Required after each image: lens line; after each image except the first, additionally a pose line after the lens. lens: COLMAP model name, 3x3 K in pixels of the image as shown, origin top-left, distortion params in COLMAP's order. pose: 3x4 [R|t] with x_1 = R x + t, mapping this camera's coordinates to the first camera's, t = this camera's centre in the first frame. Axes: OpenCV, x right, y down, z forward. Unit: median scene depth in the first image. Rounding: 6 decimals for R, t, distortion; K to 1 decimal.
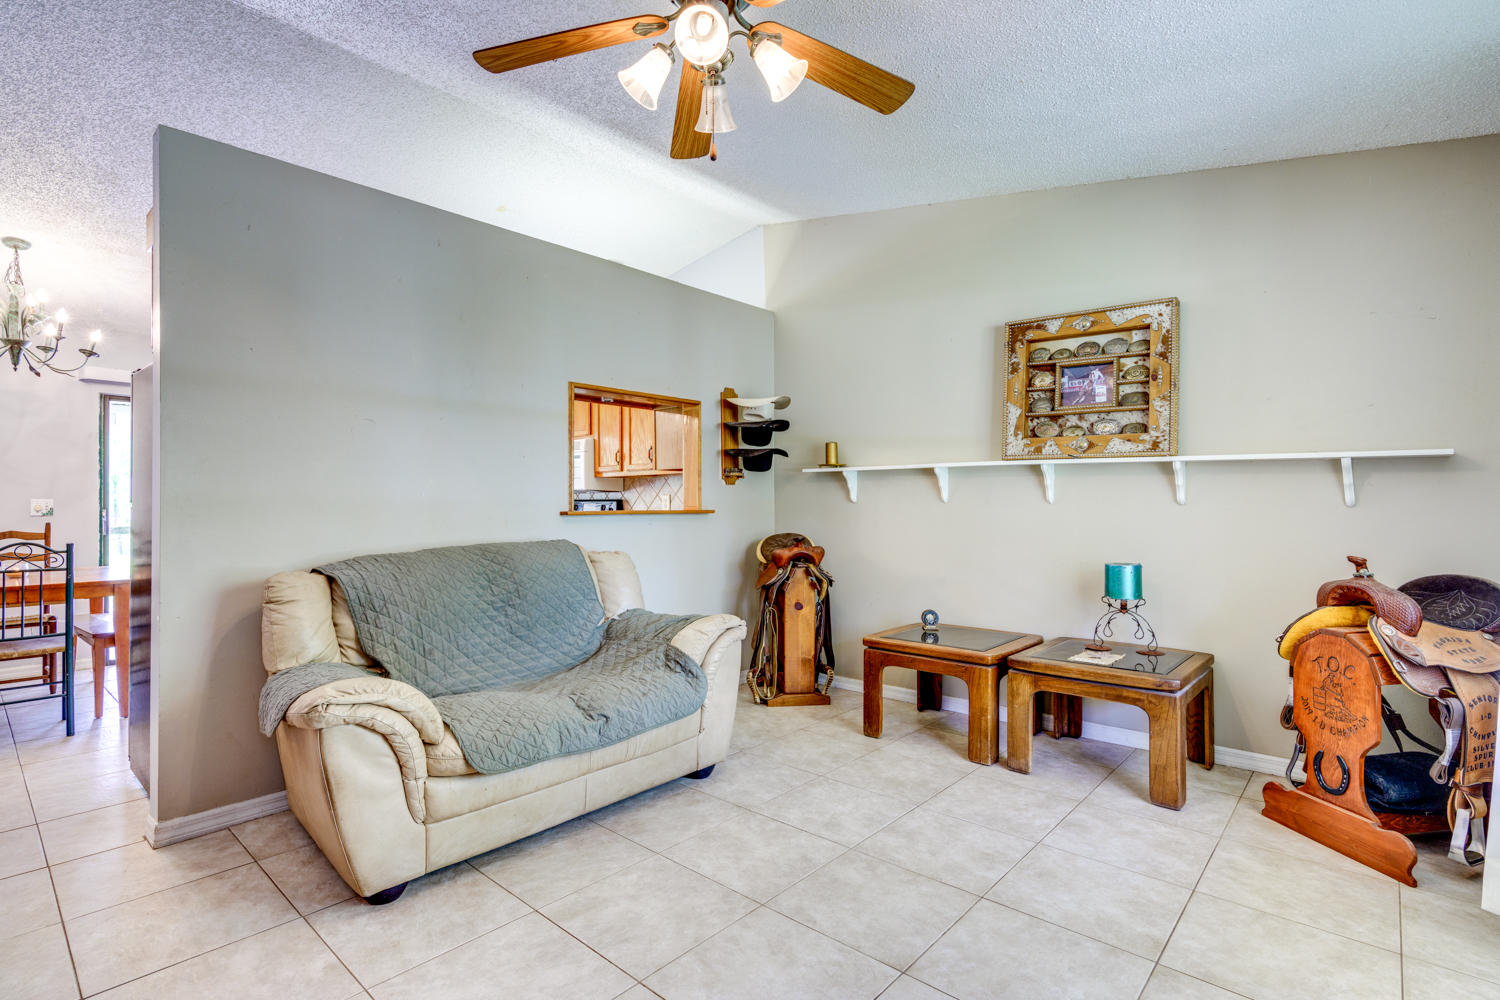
lens RADIAL K [[717.8, 0, 742.7], [0, 717.8, 496.8], [0, 0, 1]] dist [-0.003663, 0.000556]
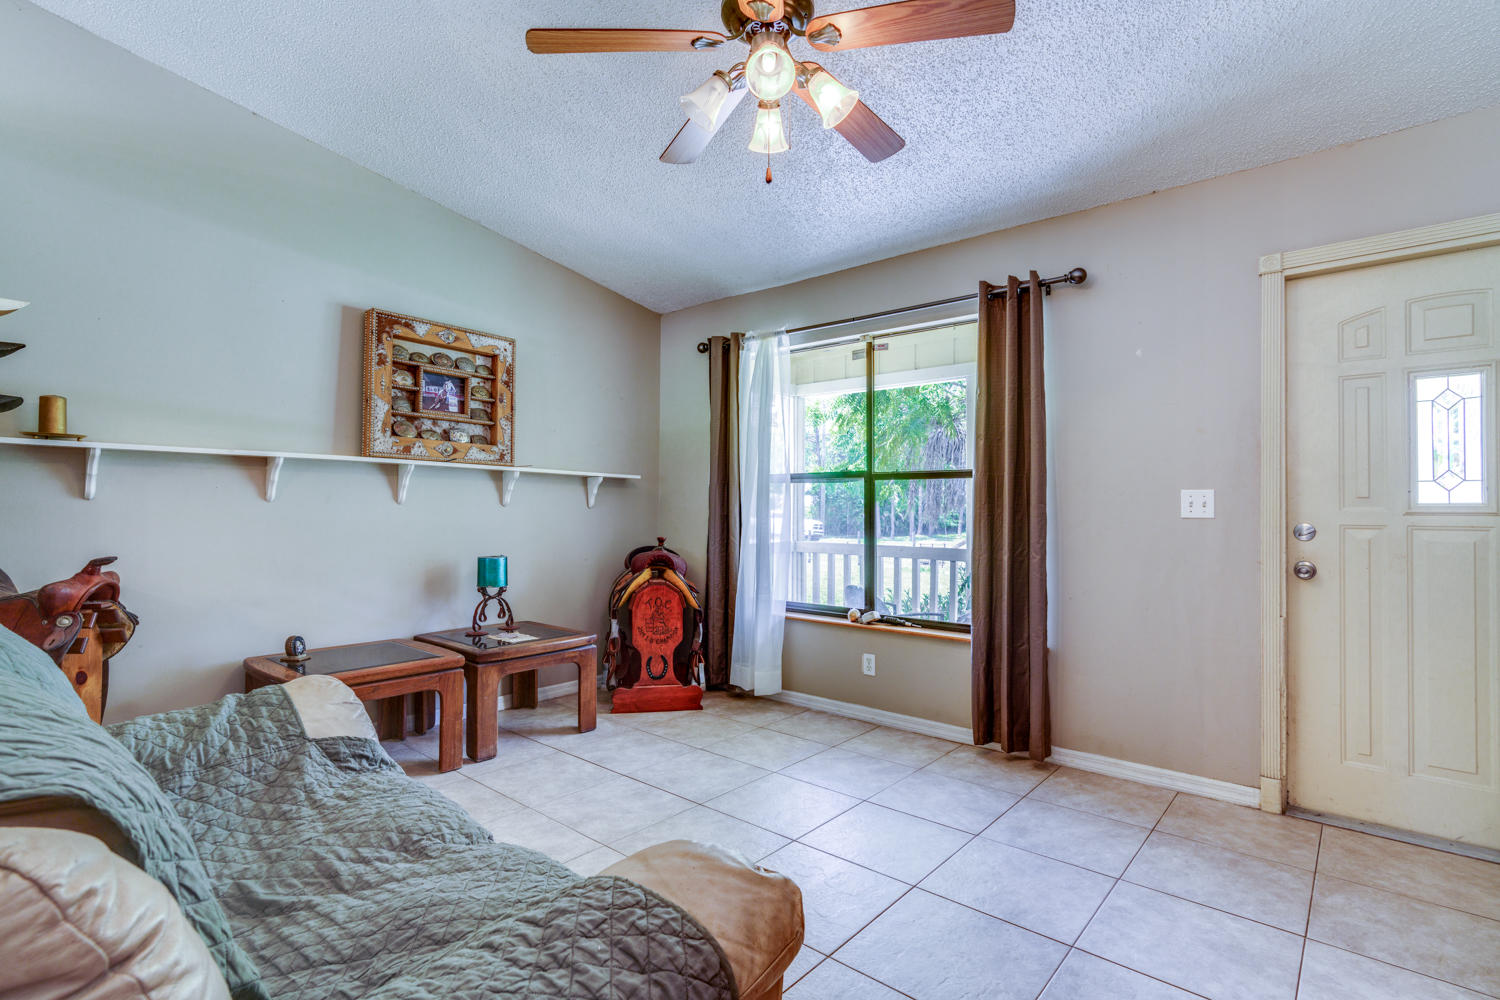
lens RADIAL K [[717.8, 0, 742.7], [0, 717.8, 496.8], [0, 0, 1]] dist [-0.003663, 0.000556]
pose [[-0.002196, 0.017460, 0.999845, -0.624390], [-0.015901, 0.999721, -0.017492, 0.010151], [-0.999871, -0.015937, -0.001918, 0.587461]]
